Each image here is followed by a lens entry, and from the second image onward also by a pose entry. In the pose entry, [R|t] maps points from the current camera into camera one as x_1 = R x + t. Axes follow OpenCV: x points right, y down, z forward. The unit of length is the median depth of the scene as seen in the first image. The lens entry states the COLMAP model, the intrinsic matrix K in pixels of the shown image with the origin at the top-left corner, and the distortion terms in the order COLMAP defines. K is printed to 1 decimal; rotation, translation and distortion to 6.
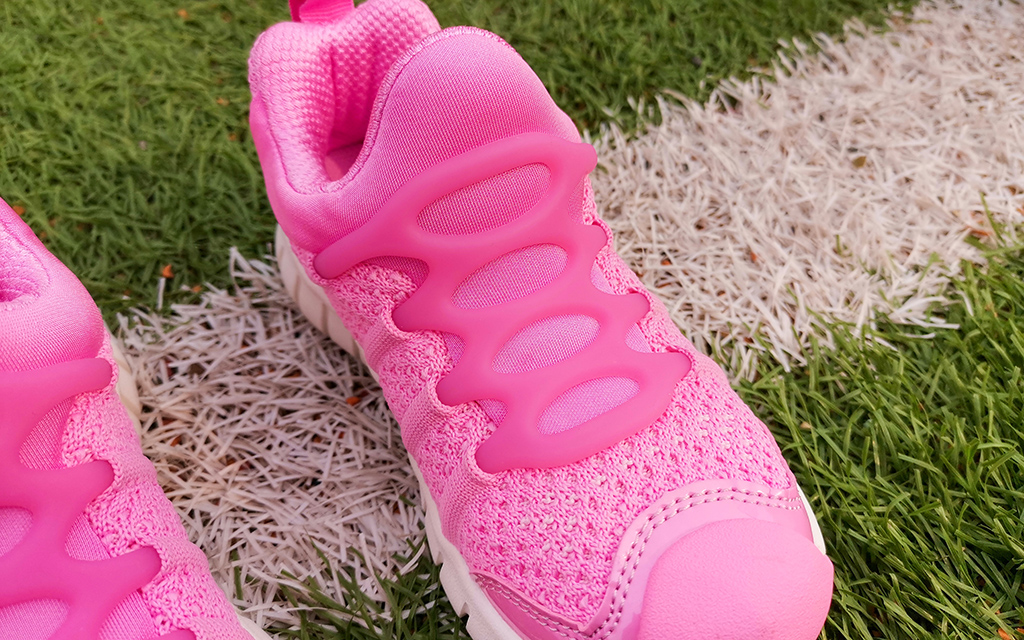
lens RADIAL K [[816.5, 0, 511.9], [0, 816.5, 323.5], [0, 0, 1]] dist [0.004032, -0.028669]
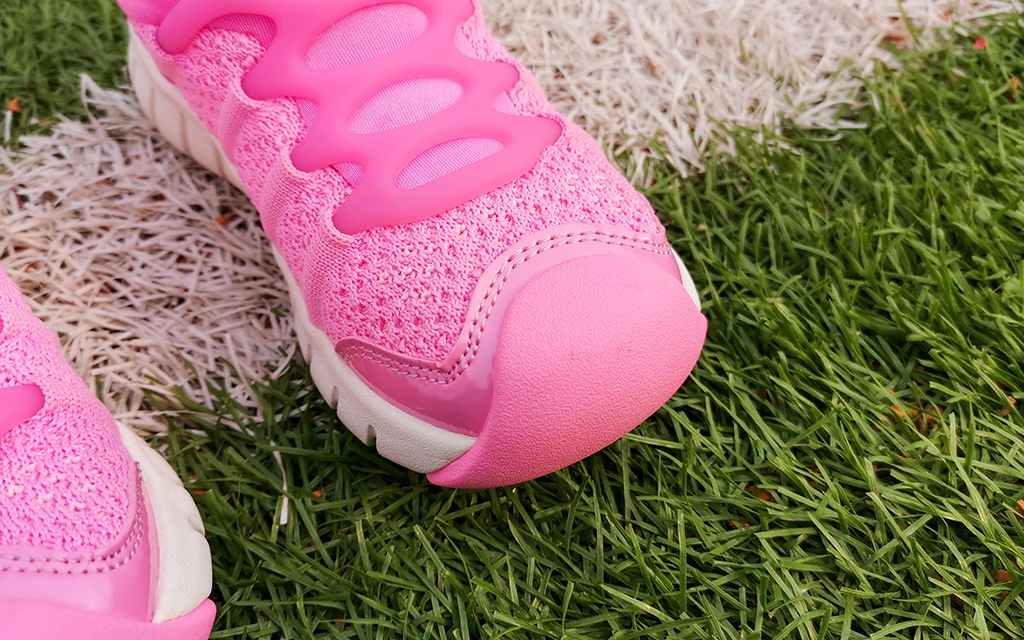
lens RADIAL K [[912.6, 0, 466.3], [0, 912.6, 317.1], [0, 0, 1]] dist [0.007802, -0.036304]
pose [[0.998862, -0.038890, 0.027604, 0.053397], [0.036949, 0.997024, 0.067657, 0.145055], [-0.030153, -0.066560, 0.997327, -0.054024]]
